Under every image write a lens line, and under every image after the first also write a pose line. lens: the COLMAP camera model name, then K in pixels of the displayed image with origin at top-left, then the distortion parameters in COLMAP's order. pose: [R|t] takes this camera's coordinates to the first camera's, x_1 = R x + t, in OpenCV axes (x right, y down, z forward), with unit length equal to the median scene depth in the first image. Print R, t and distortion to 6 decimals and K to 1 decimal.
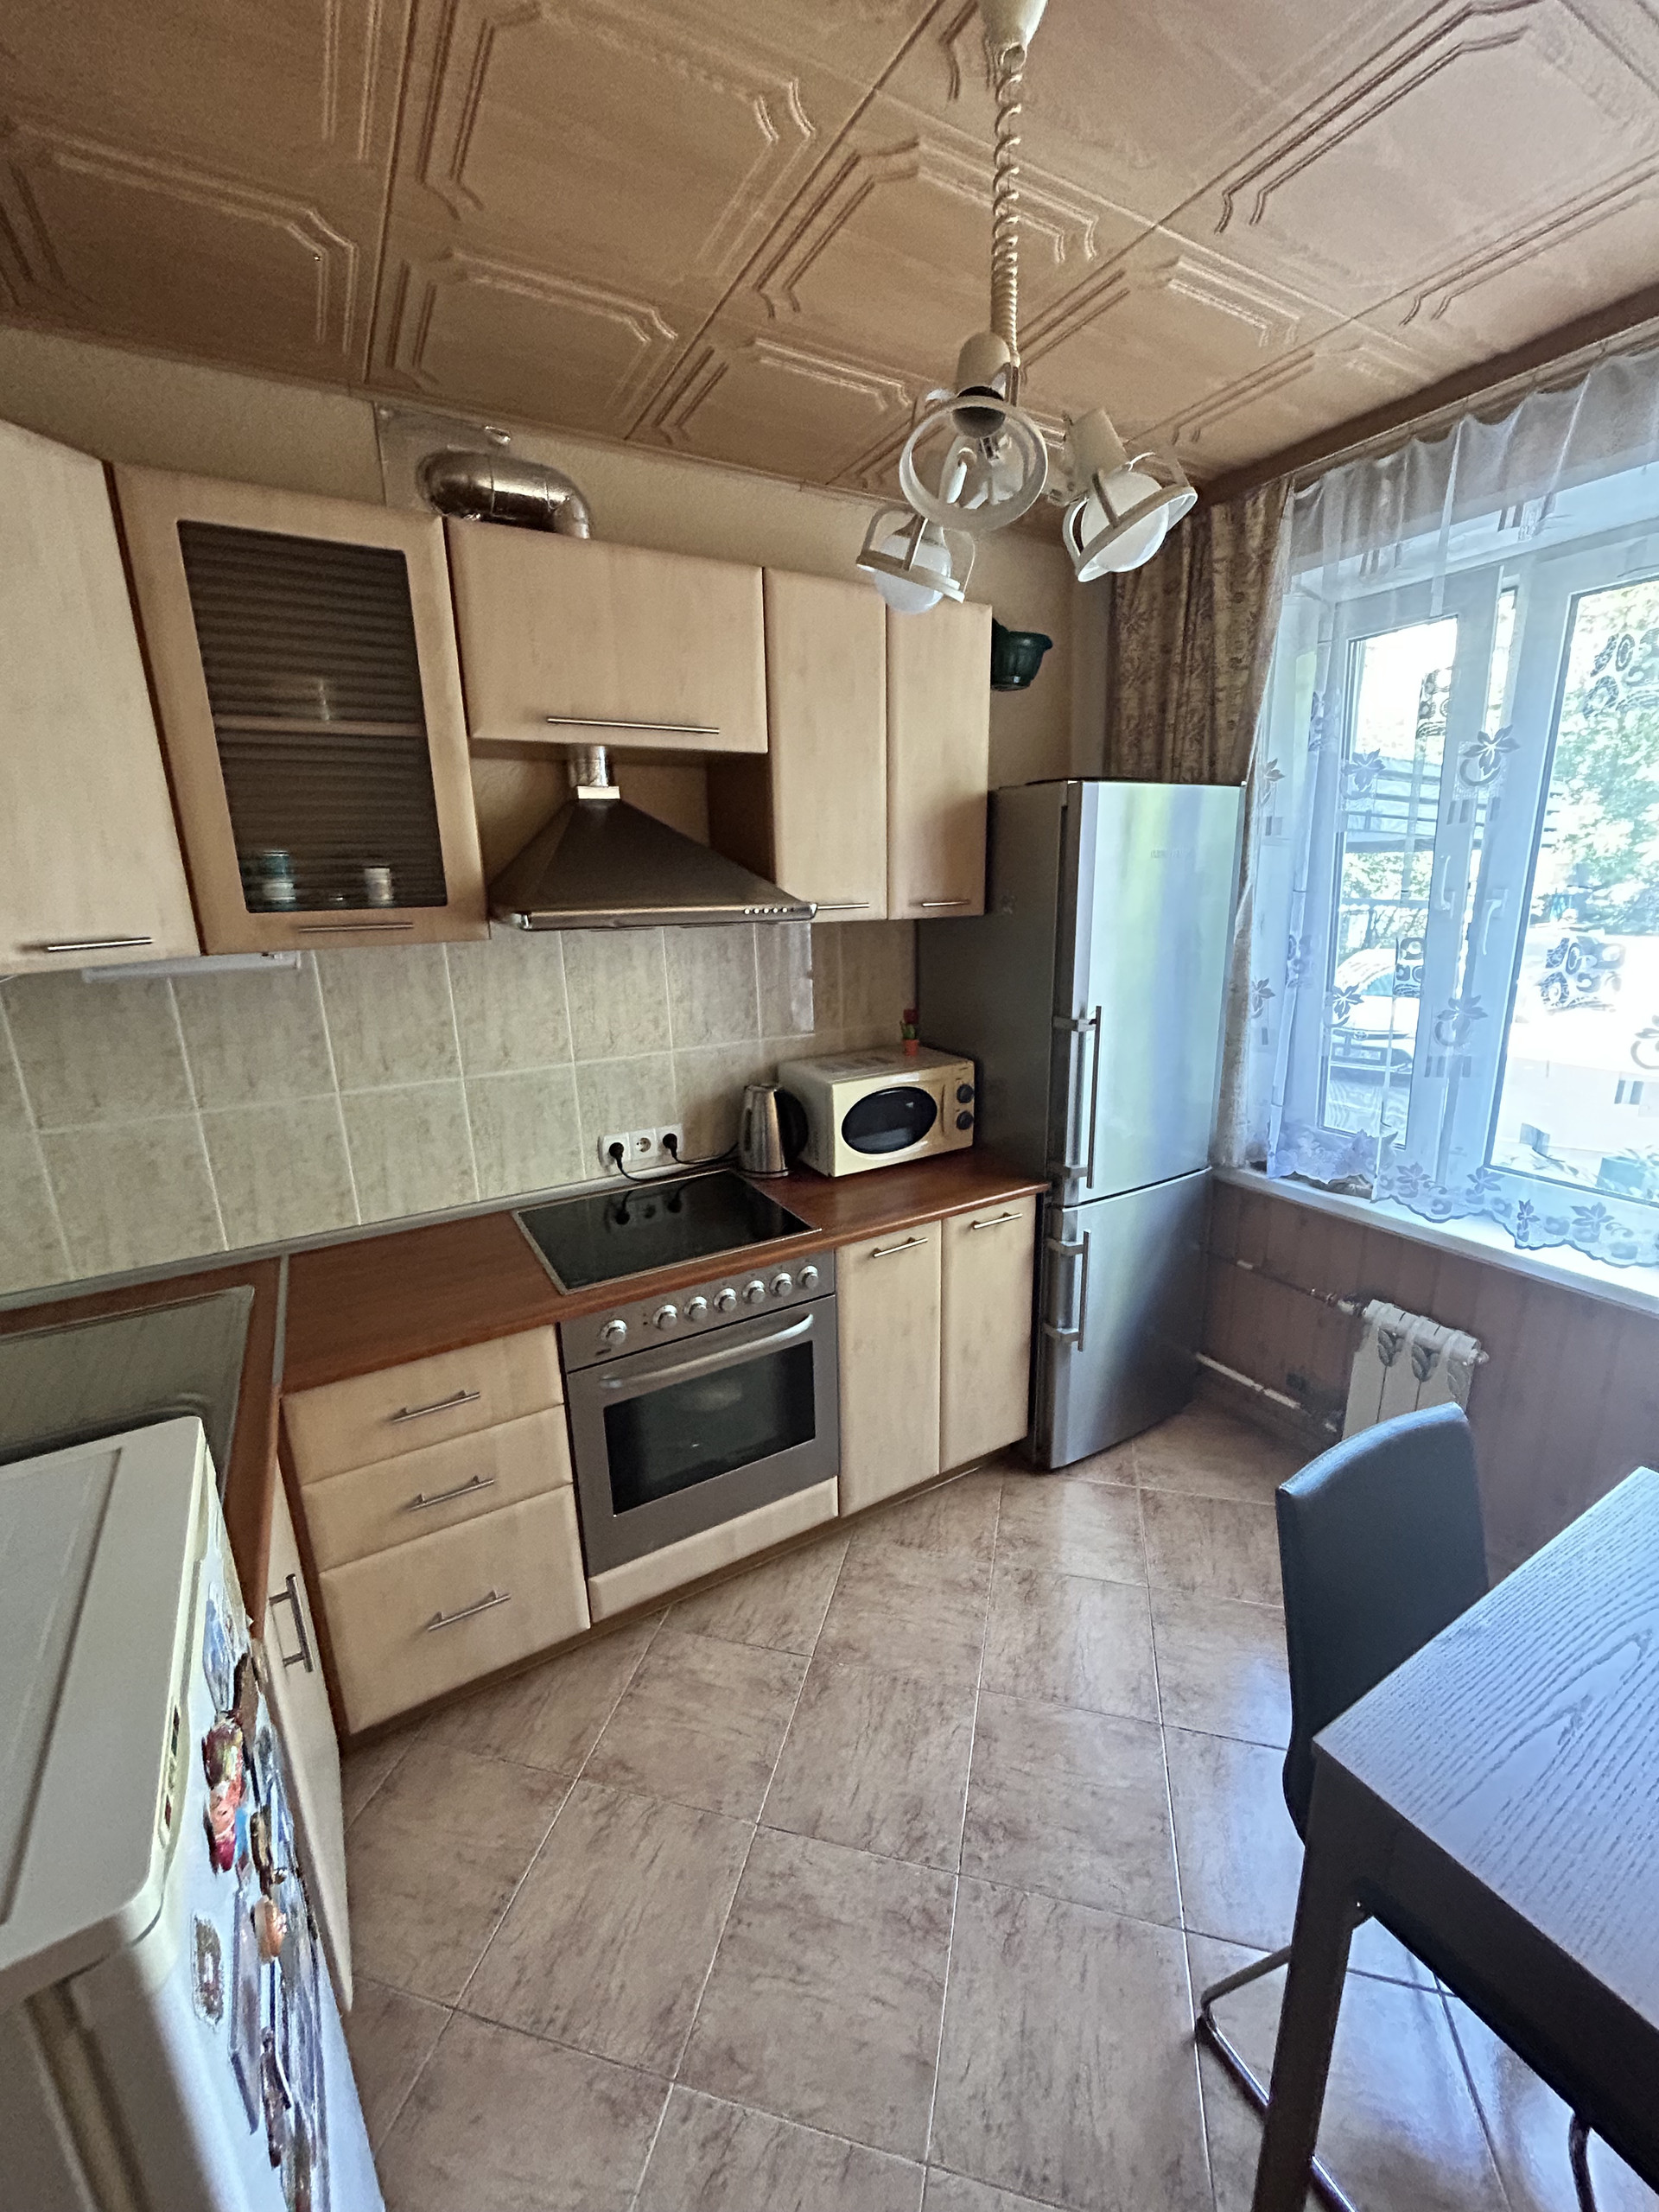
lens RADIAL K [[891.0, 0, 834.4], [0, 891.0, 1098.5], [0, 0, 1]] dist [-0.003052, 0.001307]
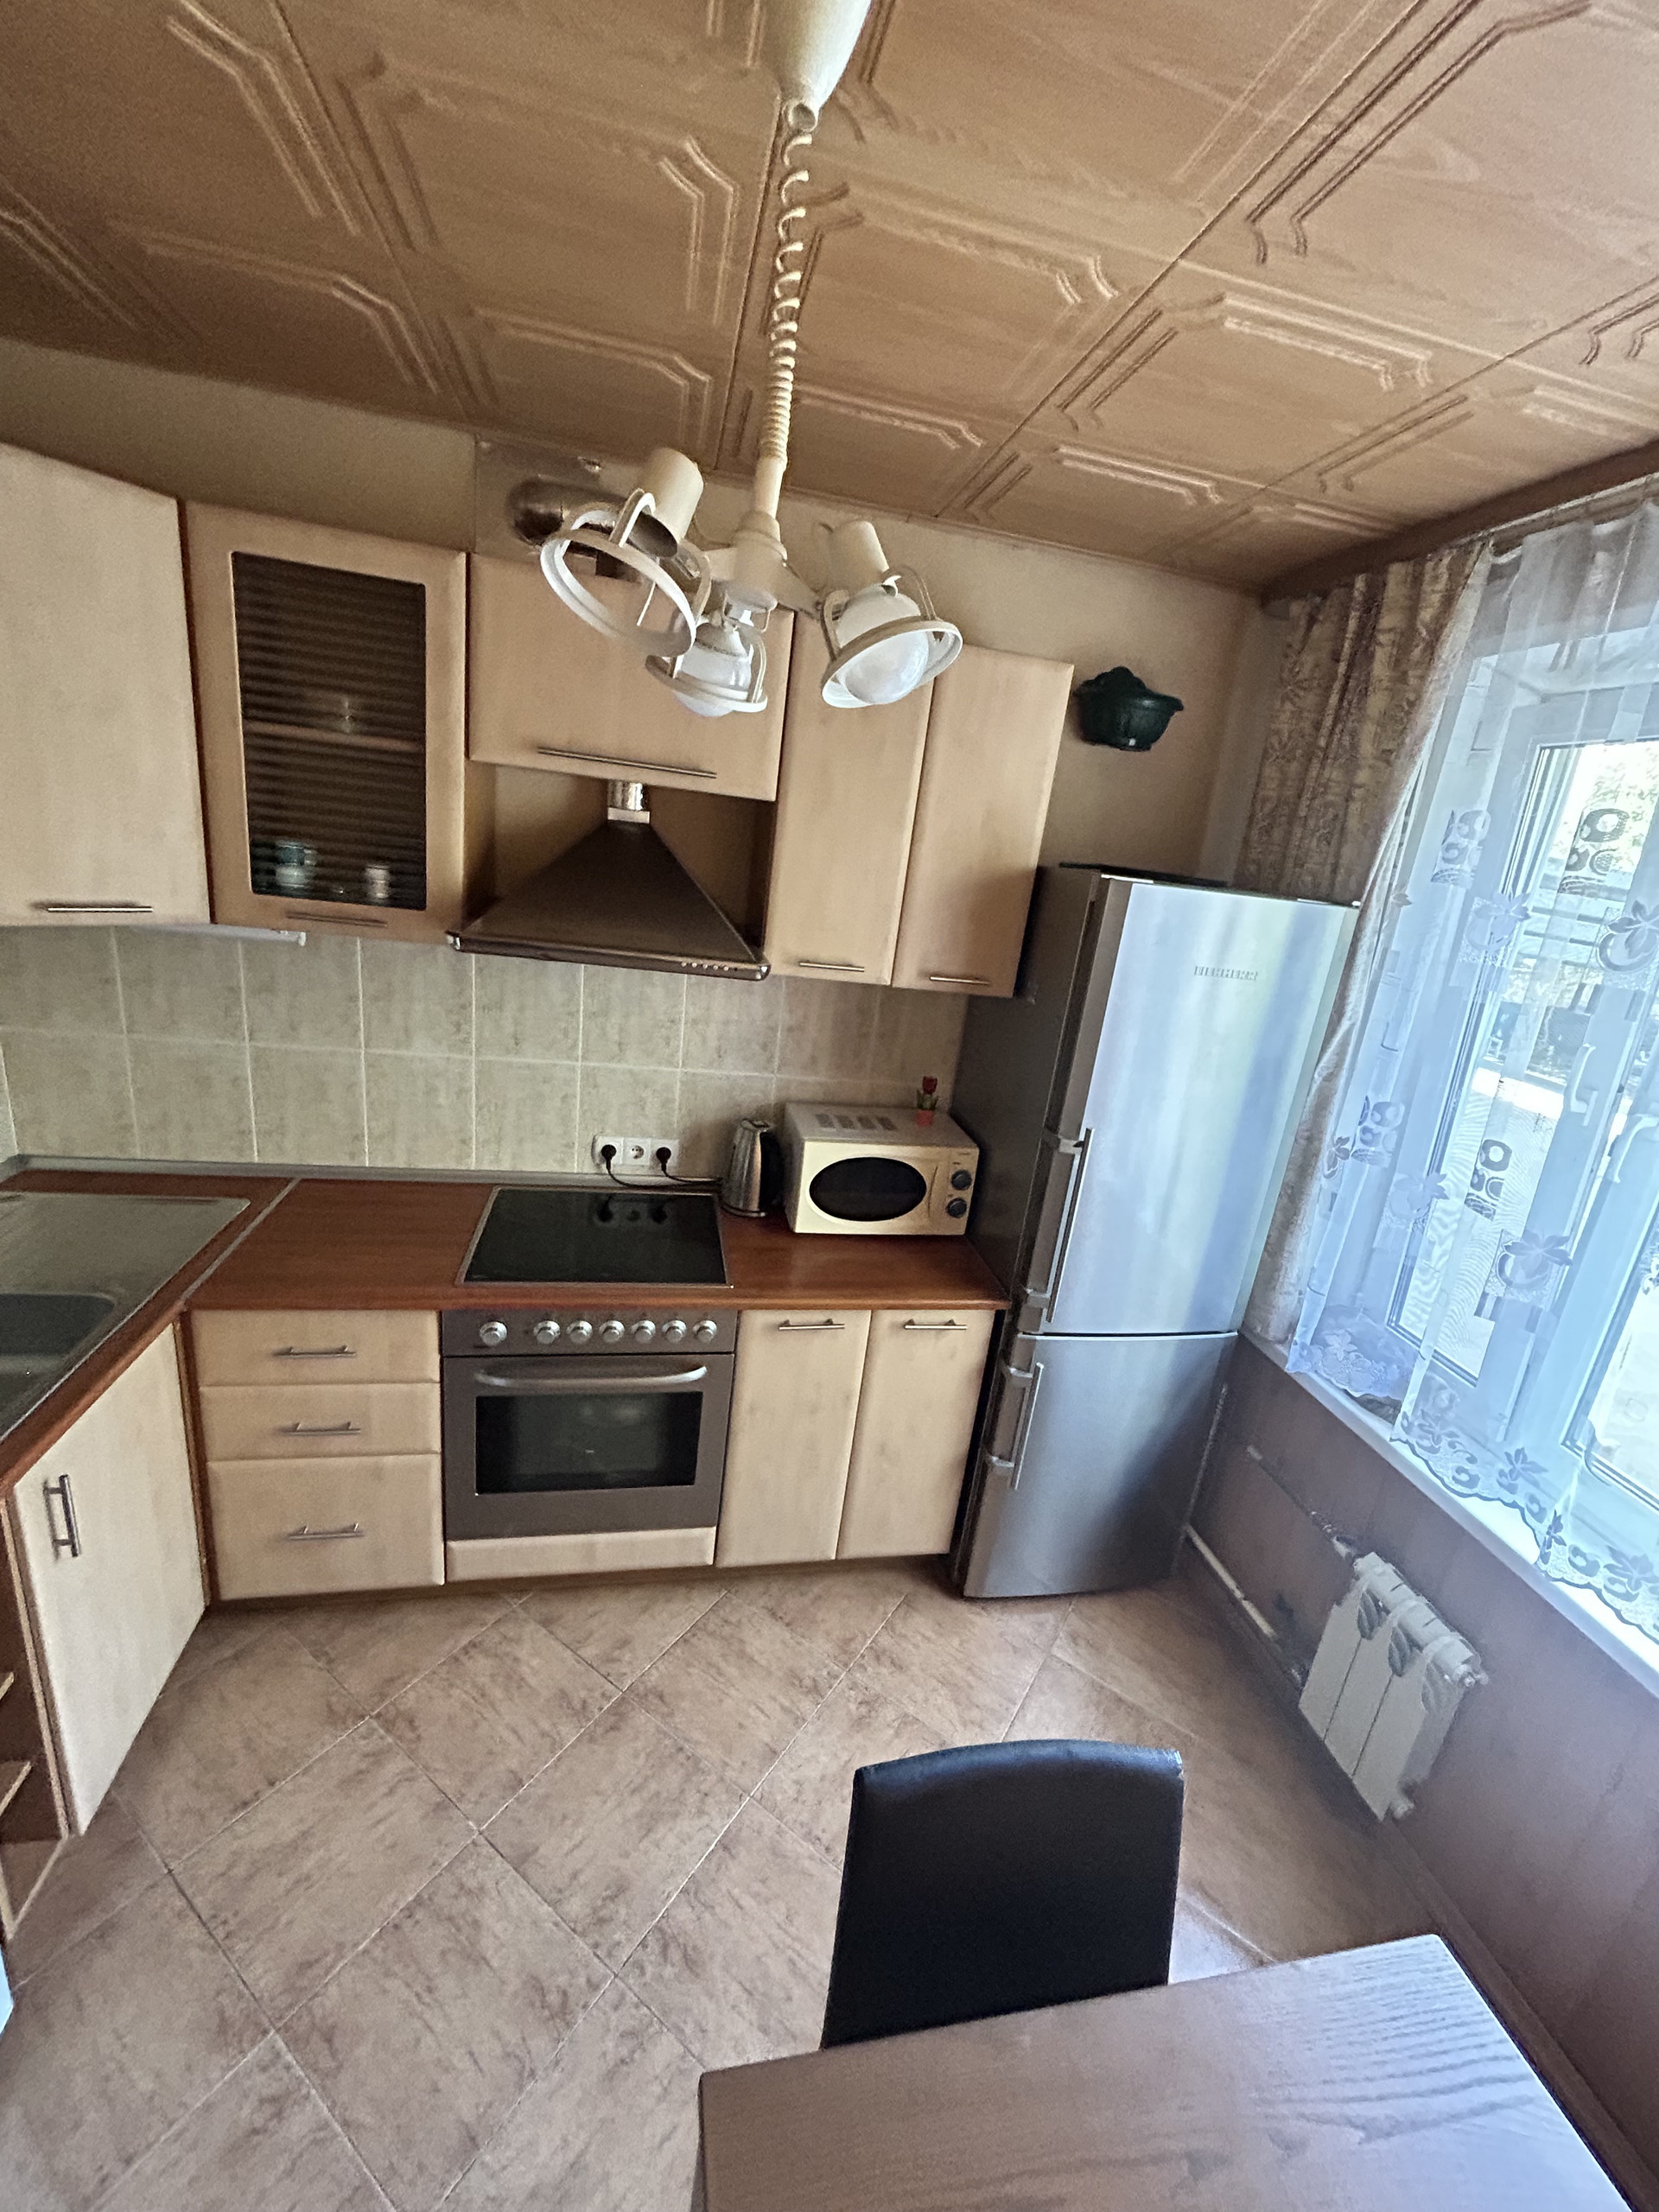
lens RADIAL K [[891.0, 0, 834.3], [0, 891.0, 1098.0], [0, 0, 1]] dist [-0.003052, 0.001307]
pose [[0.935101, 0.224339, -0.274333, 0.326215], [-0.218048, 0.974463, 0.053633, -0.139098], [0.279359, 0.009666, 0.960138, 0.088530]]
